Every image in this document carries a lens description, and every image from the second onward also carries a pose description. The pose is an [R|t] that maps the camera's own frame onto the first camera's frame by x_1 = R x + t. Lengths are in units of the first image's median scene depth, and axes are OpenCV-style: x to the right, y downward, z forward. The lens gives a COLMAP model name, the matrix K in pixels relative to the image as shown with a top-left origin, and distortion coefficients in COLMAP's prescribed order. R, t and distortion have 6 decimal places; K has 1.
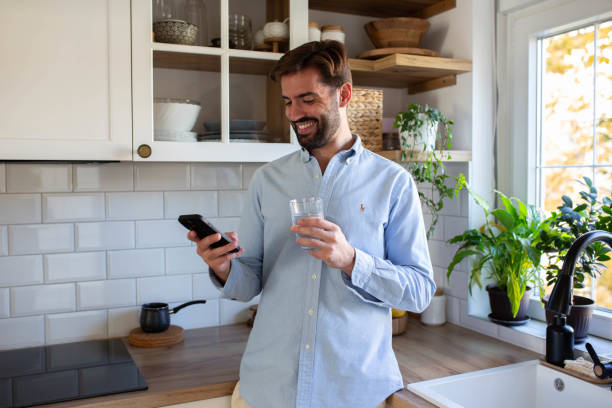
lens RADIAL K [[585.9, 0, 306.0], [0, 585.9, 203.2], [0, 0, 1]] dist [-0.013736, 0.000000]
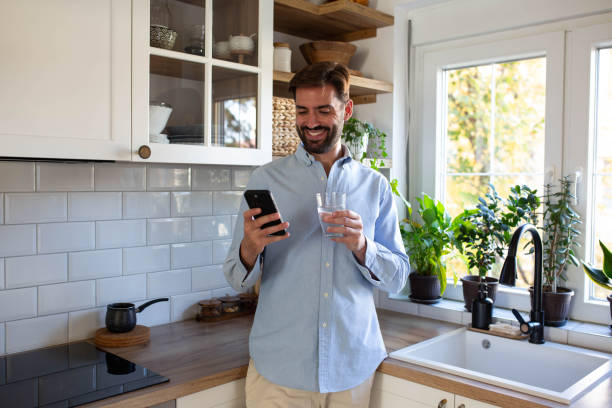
lens RADIAL K [[585.9, 0, 305.9], [0, 585.9, 202.2], [0, 0, 1]] dist [-0.013736, 0.000000]
pose [[0.934943, 0.000184, 0.354798, -0.356003], [0.004015, 0.999930, -0.011100, 0.011450], [-0.354775, 0.011802, 0.934877, -0.055300]]
